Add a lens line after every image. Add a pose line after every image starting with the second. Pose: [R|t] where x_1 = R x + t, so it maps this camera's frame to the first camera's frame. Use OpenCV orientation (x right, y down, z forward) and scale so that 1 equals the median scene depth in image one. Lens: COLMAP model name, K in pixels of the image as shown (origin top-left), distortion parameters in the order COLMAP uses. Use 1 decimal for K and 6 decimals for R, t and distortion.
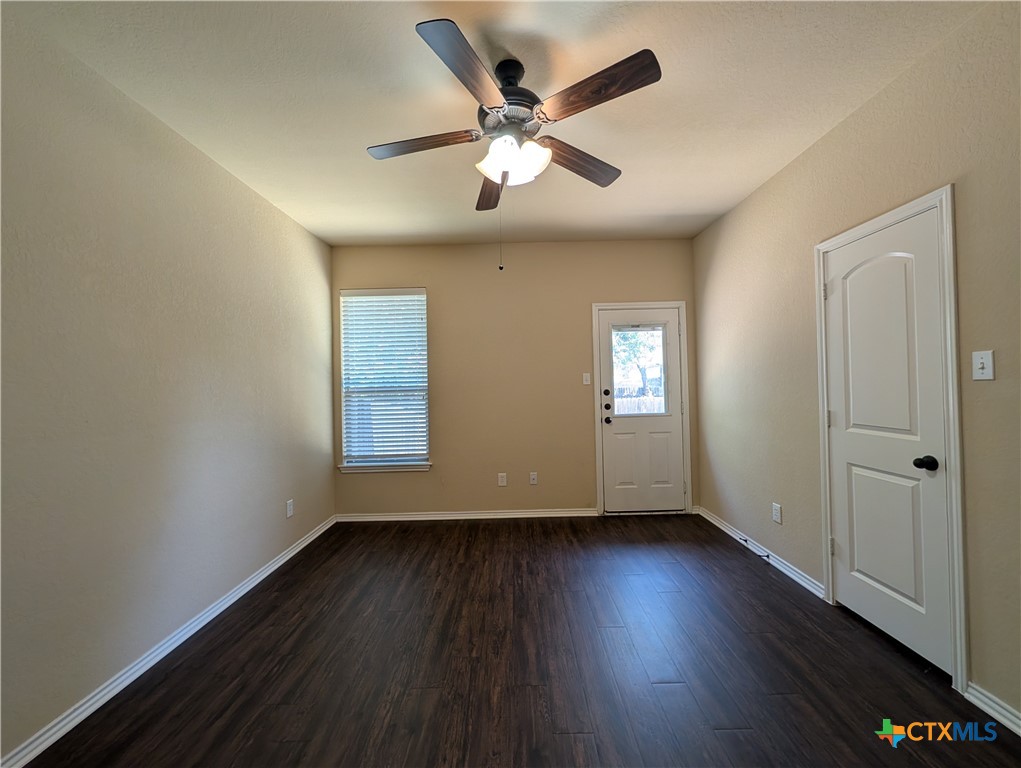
lens RADIAL K [[392.8, 0, 509.6], [0, 392.8, 382.6], [0, 0, 1]] dist [0.001948, -0.000952]
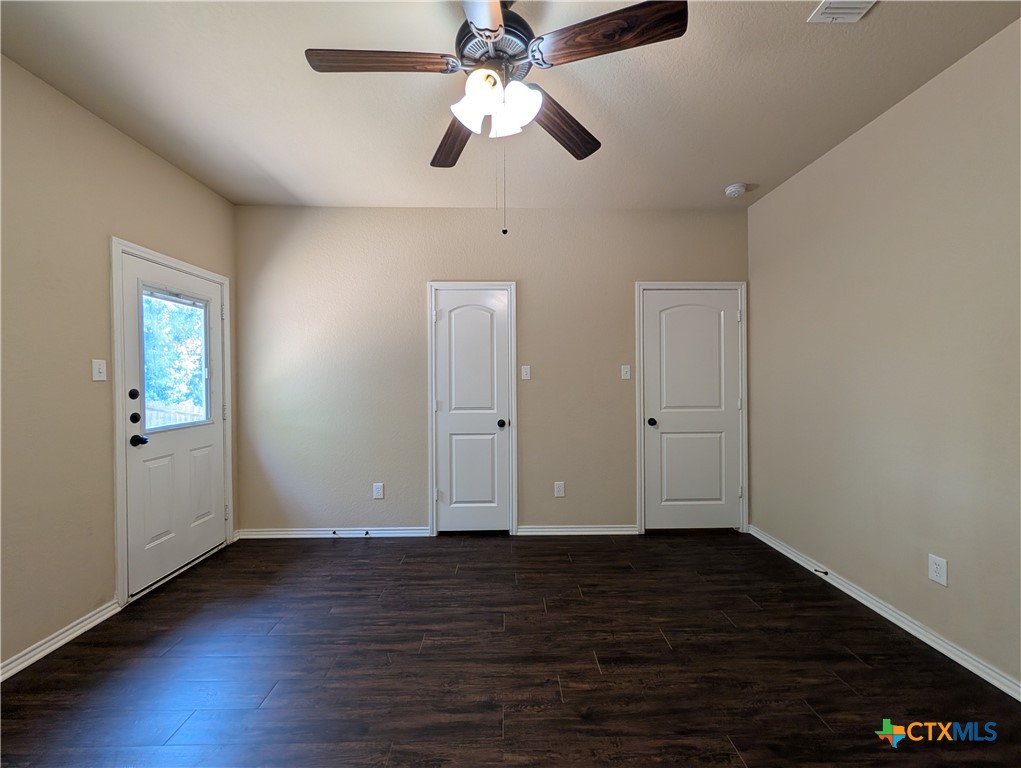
lens RADIAL K [[392.8, 0, 514.9], [0, 392.8, 381.2], [0, 0, 1]] dist [0.001948, -0.000952]
pose [[-0.026404, 0.016602, 0.999513, -0.637842], [-0.001992, 0.999859, -0.016660, 0.025208], [-0.999649, -0.002431, -0.026367, 0.765585]]
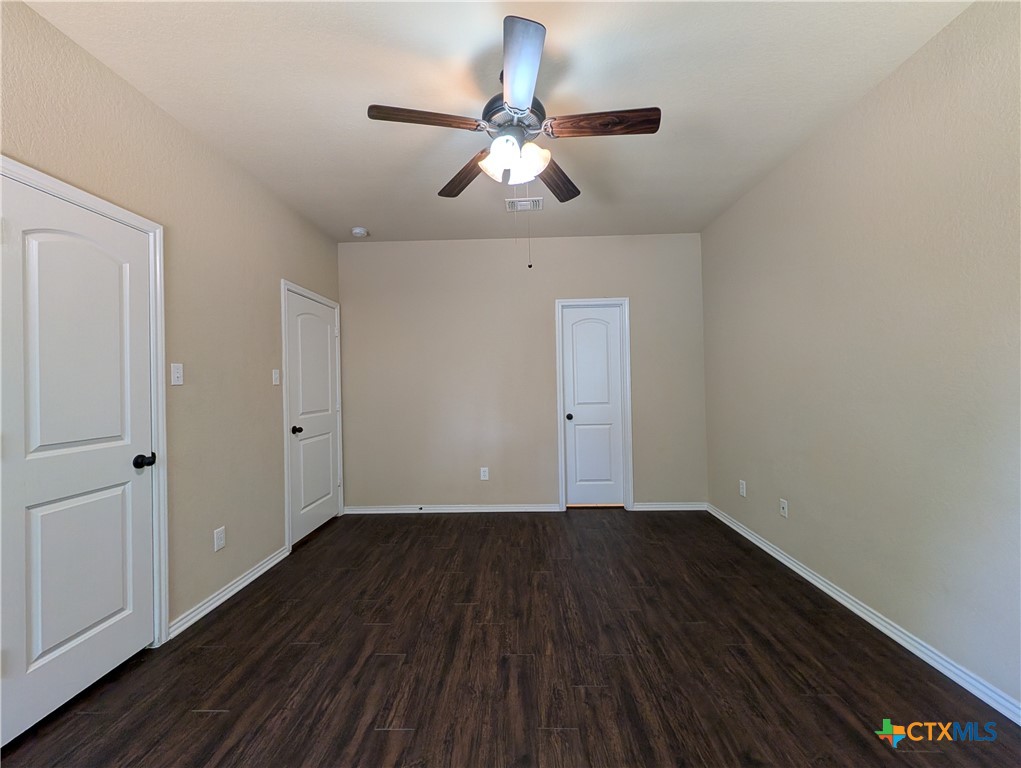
lens RADIAL K [[392.8, 0, 508.4], [0, 392.8, 381.5], [0, 0, 1]] dist [0.001948, -0.000952]
pose [[-0.998829, 0.040650, 0.026232, 0.015579], [0.040177, 0.999025, -0.018315, 0.035340], [-0.026951, -0.017240, -0.999488, 1.597355]]
